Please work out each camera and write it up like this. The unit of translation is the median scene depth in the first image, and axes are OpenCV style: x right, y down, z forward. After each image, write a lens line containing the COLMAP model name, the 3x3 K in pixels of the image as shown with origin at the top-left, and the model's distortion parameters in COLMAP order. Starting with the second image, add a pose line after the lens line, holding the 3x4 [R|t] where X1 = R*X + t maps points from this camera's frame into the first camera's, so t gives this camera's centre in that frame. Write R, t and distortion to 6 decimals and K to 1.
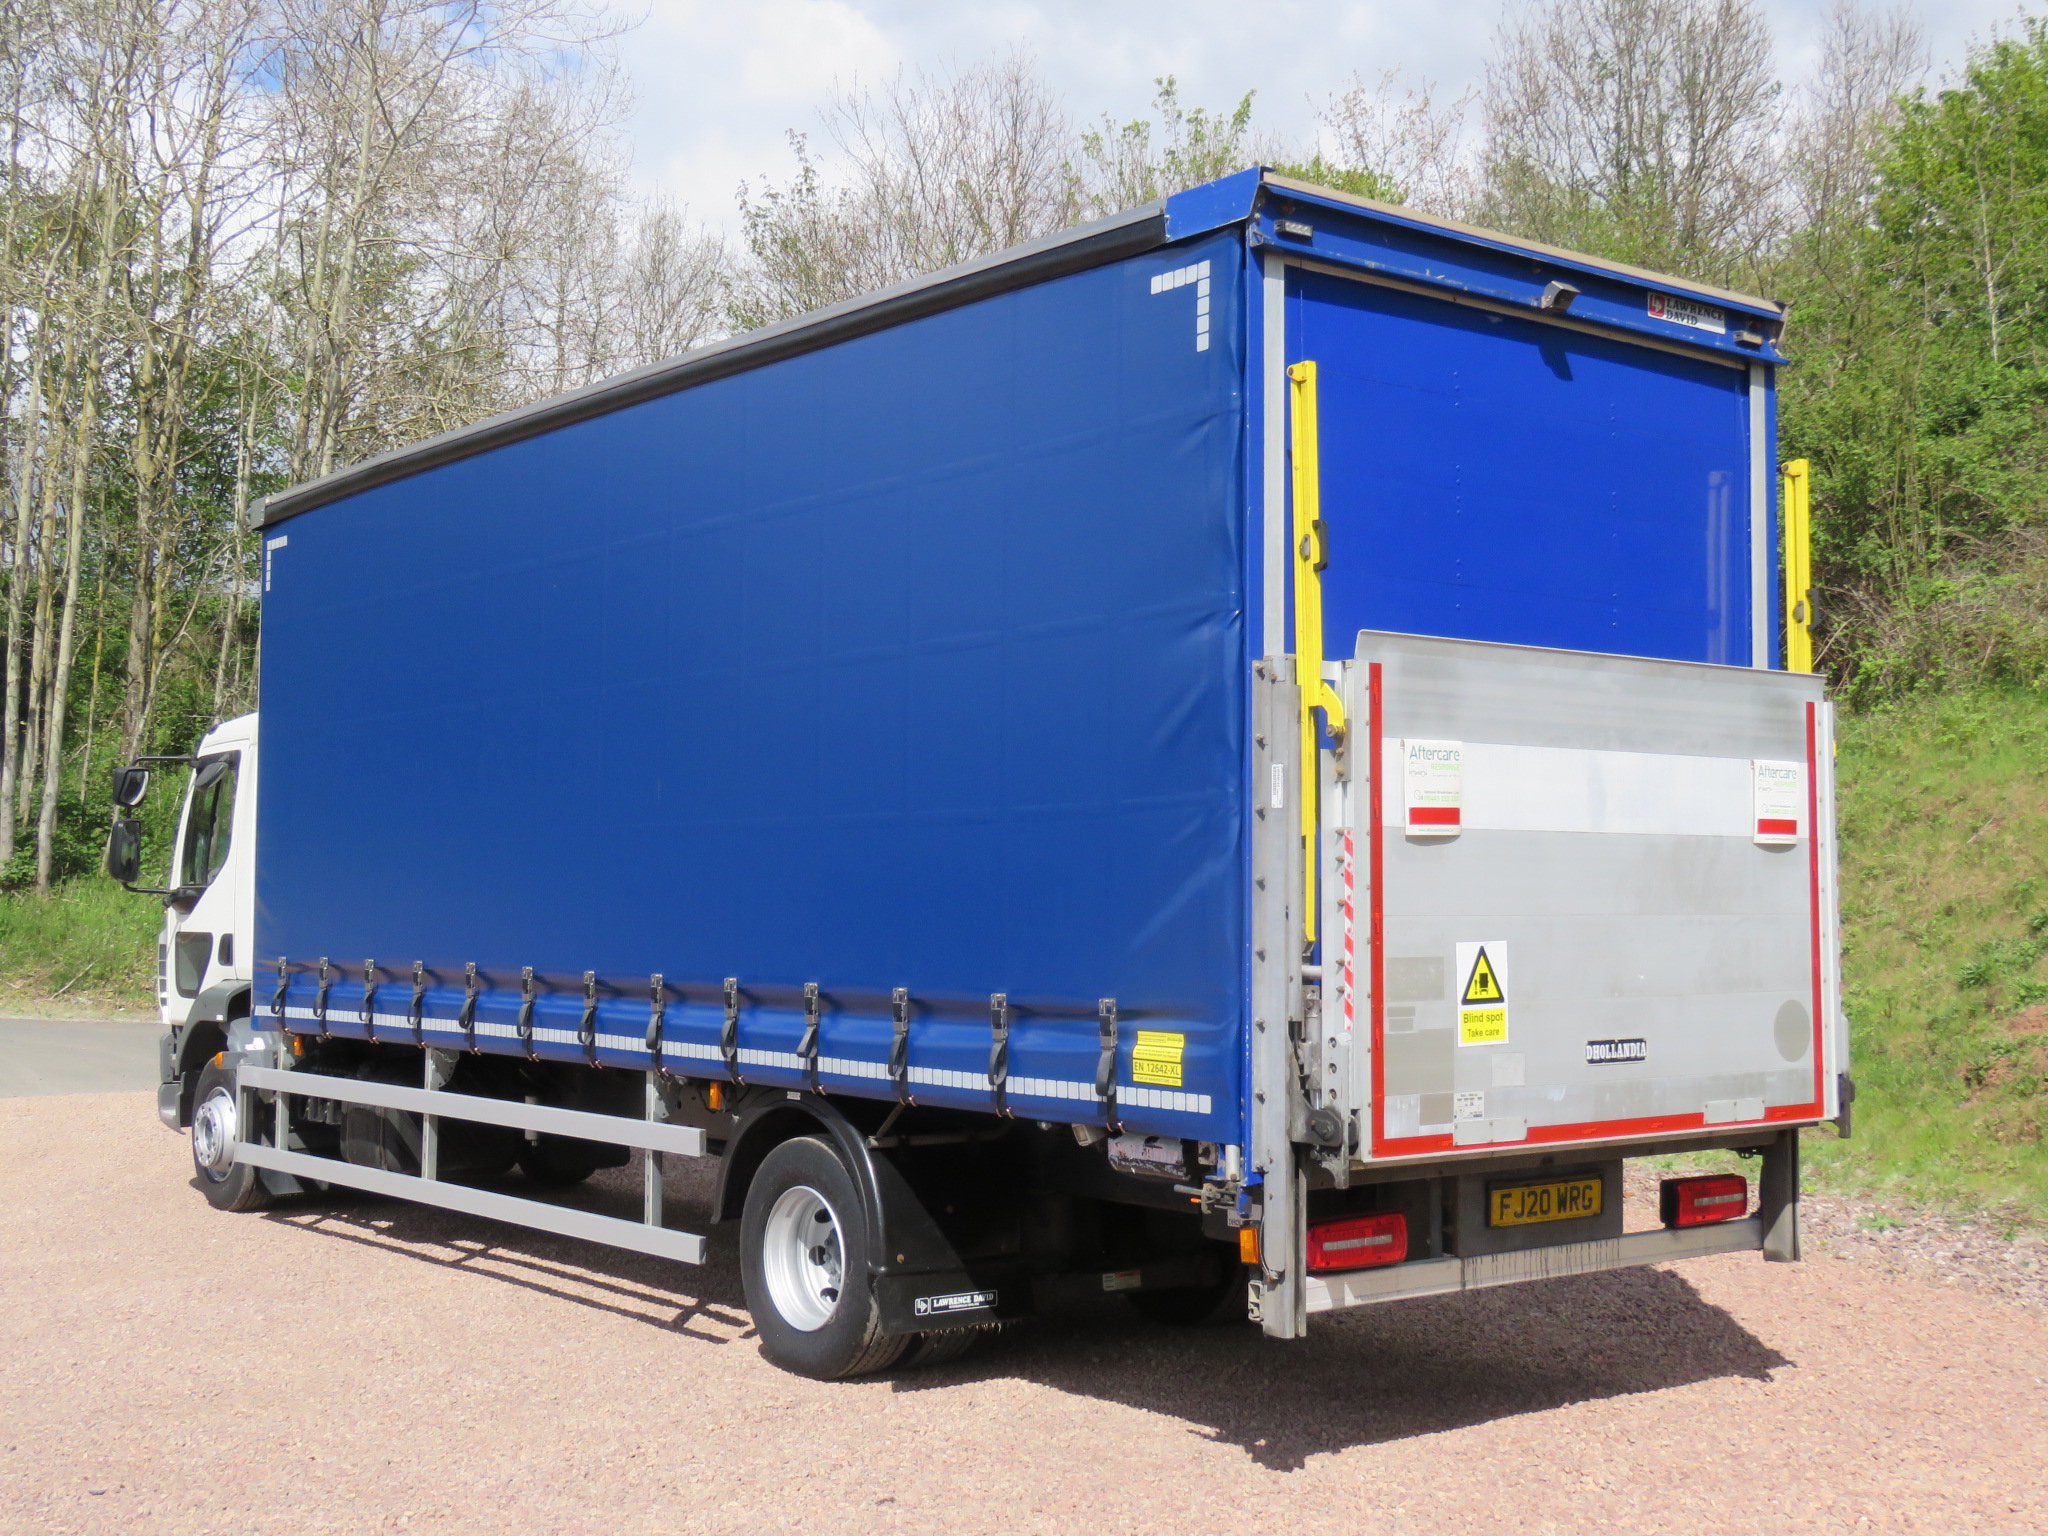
lens RADIAL K [[2460.8, 0, 1024.0], [0, 2460.8, 768.0], [0, 0, 1]] dist [0.002089, -0.004457]
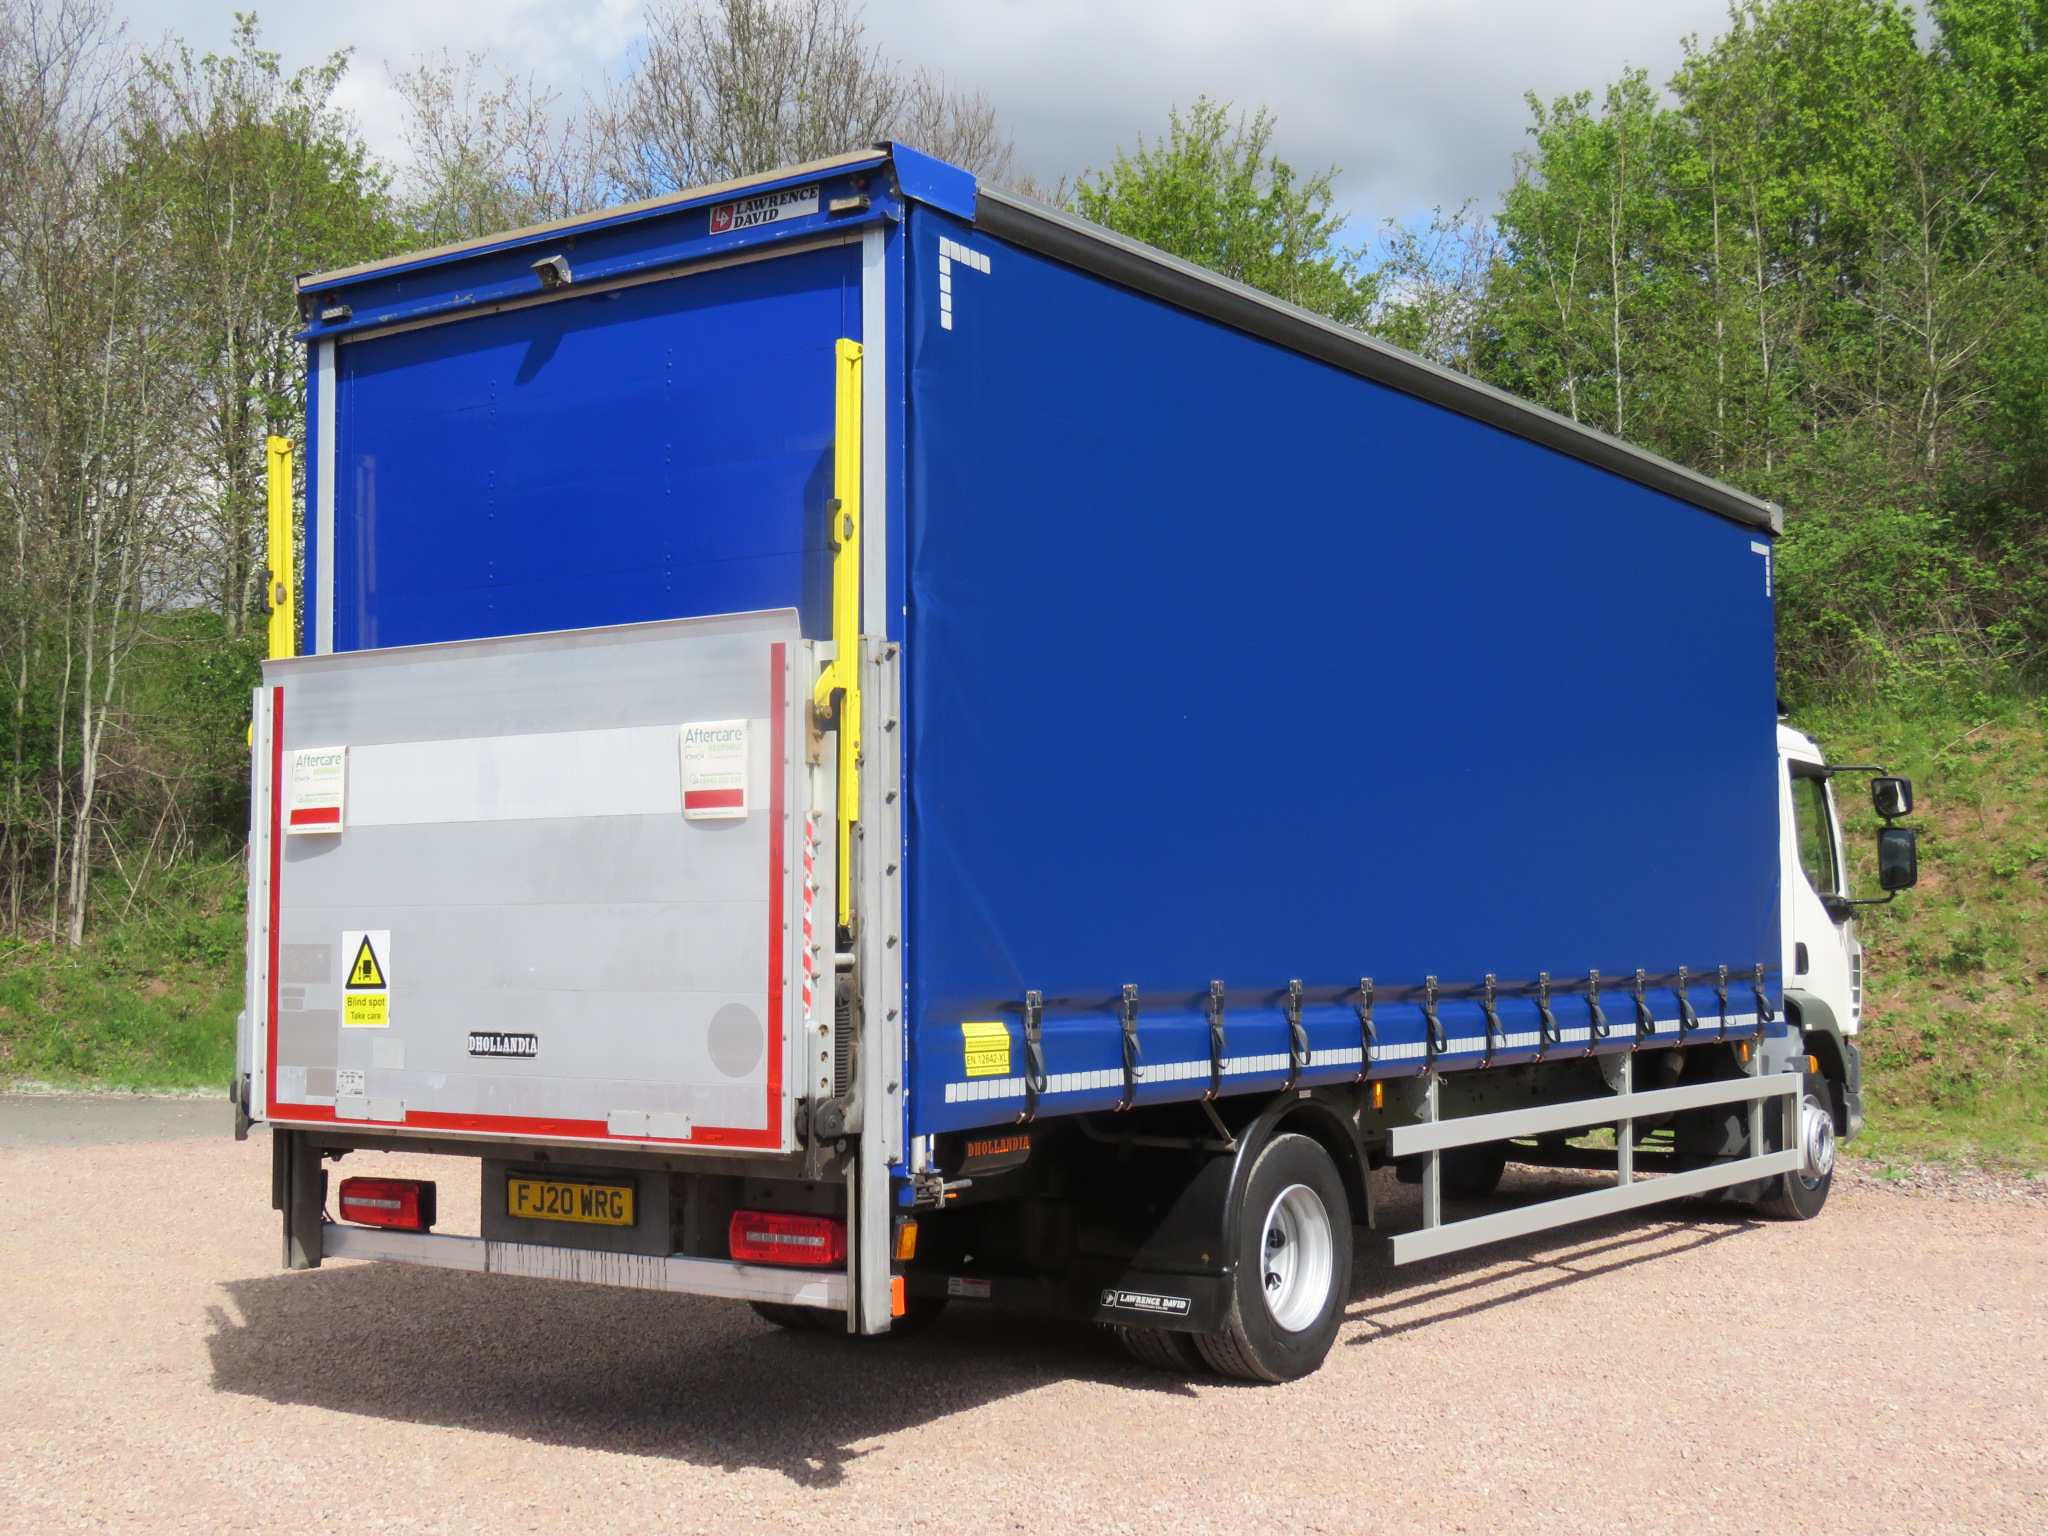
lens RADIAL K [[2529.8, 0, 1024.0], [0, 2529.8, 768.0], [0, 0, 1]] dist [0.007605, 0.012760]
pose [[0.282403, -0.064886, -0.957099, 1.268705], [0.055254, 0.997154, -0.051299, 0.069209], [0.957703, -0.038396, 0.285184, 0.922527]]
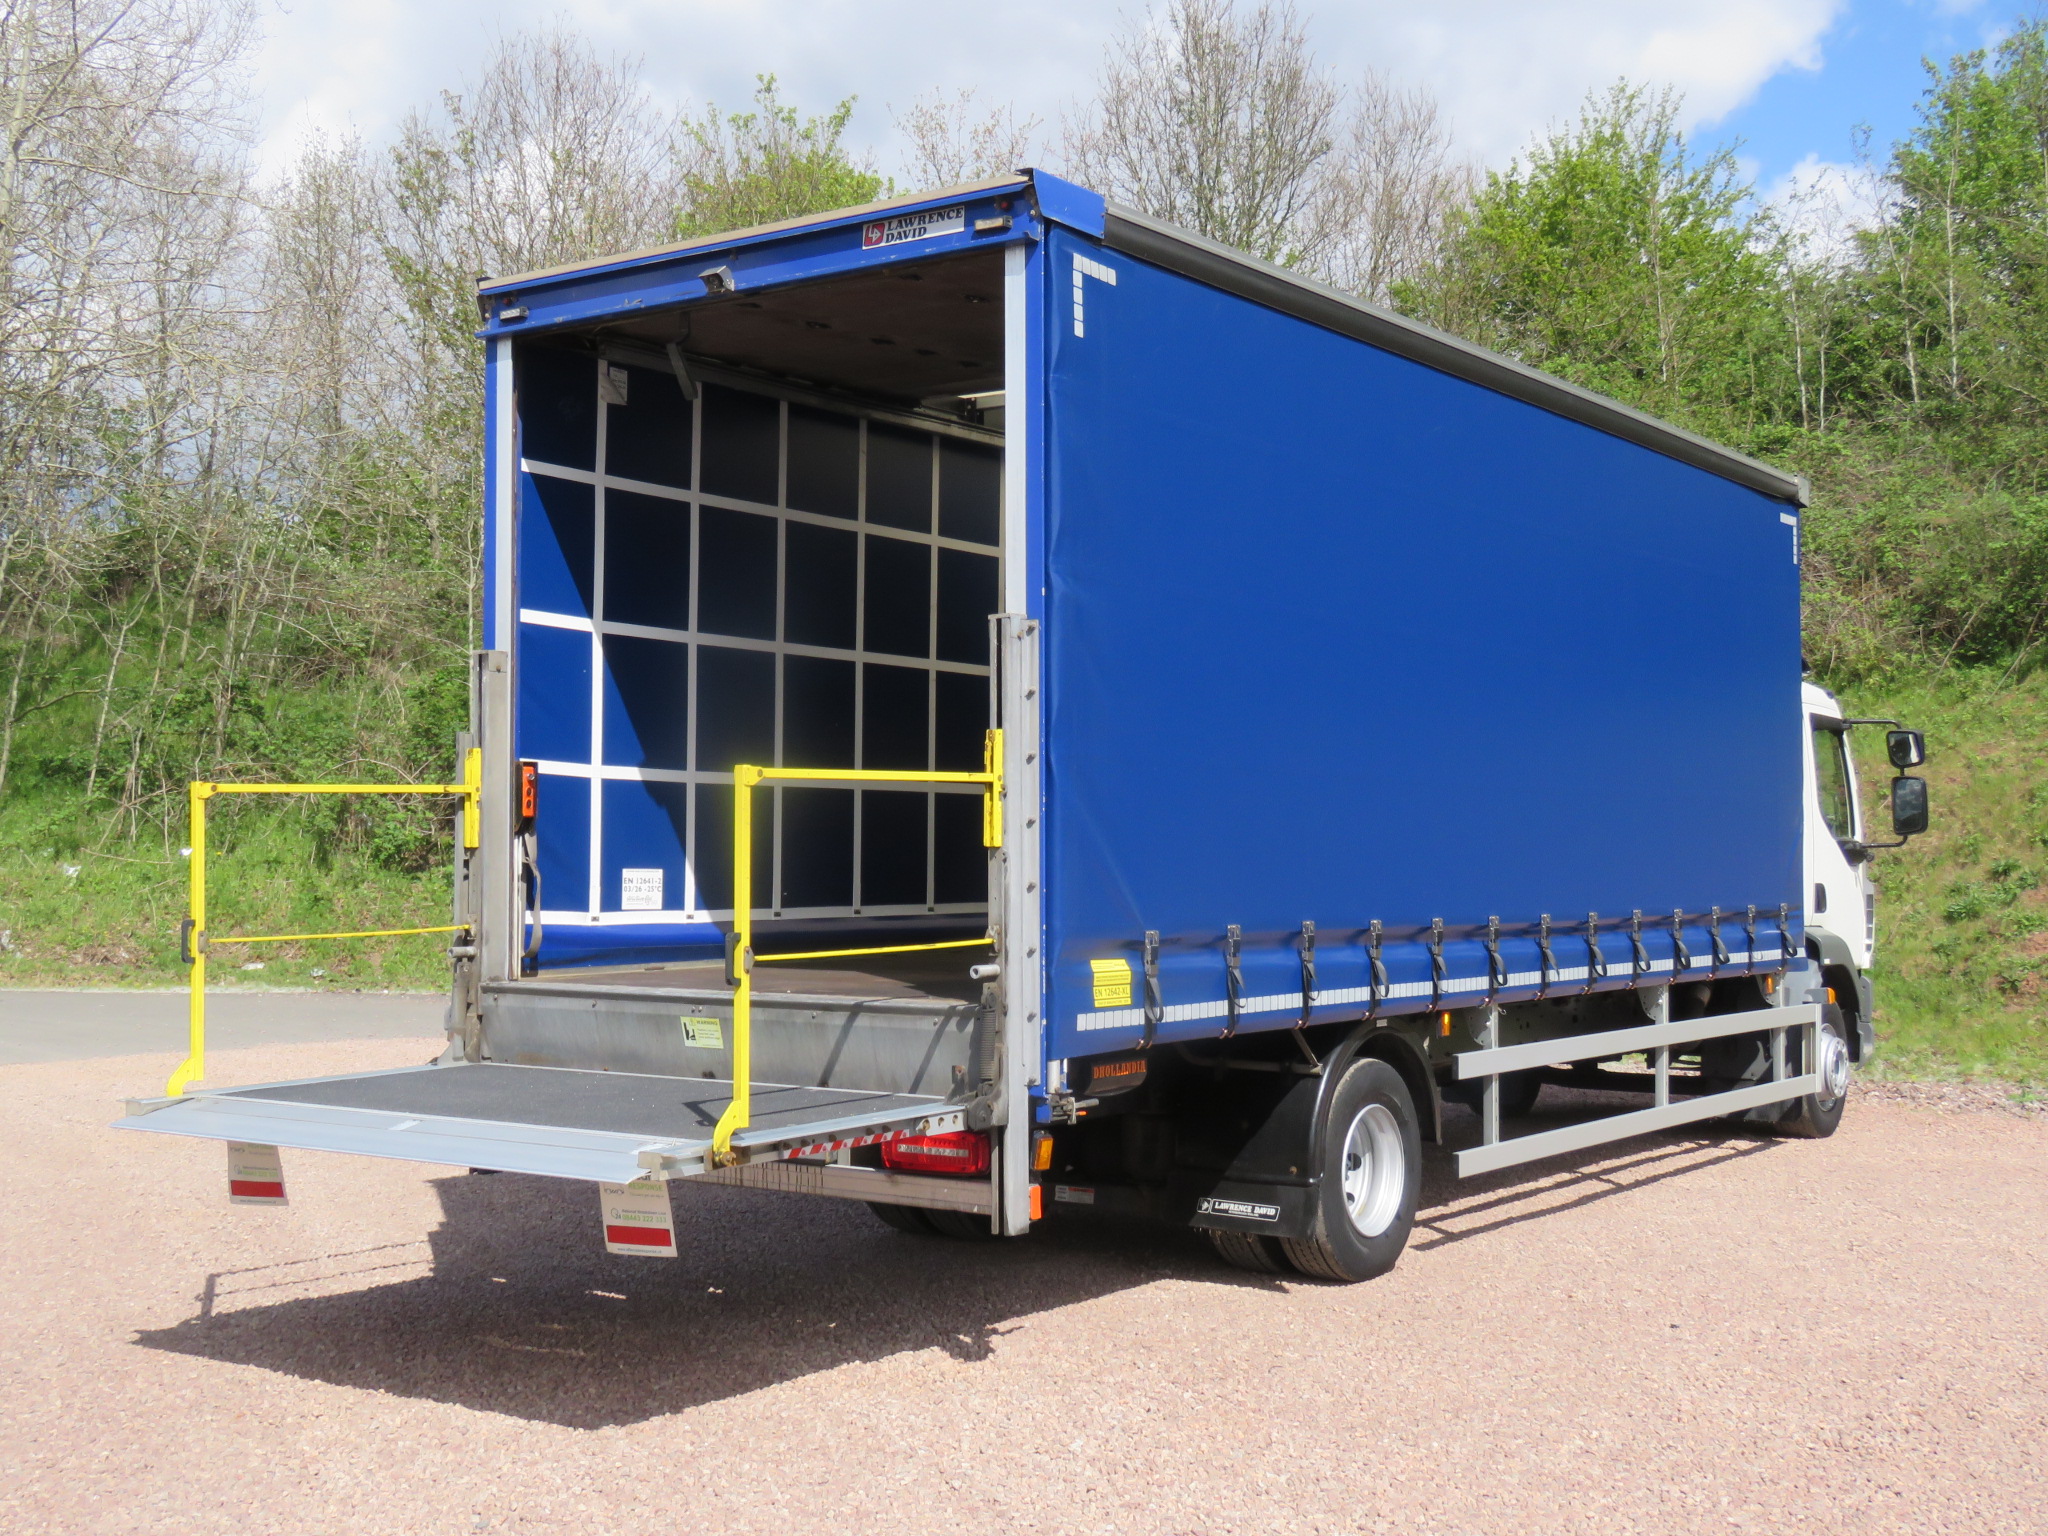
lens RADIAL K [[2415.6, 0, 1024.0], [0, 2415.6, 768.0], [0, 0, 1]] dist [0.005900, 0.005782]
pose [[0.272212, -0.038098, -0.961483, 1.319592], [0.050392, 0.998409, -0.025294, 0.058233], [0.960917, -0.041566, 0.273699, 0.864733]]
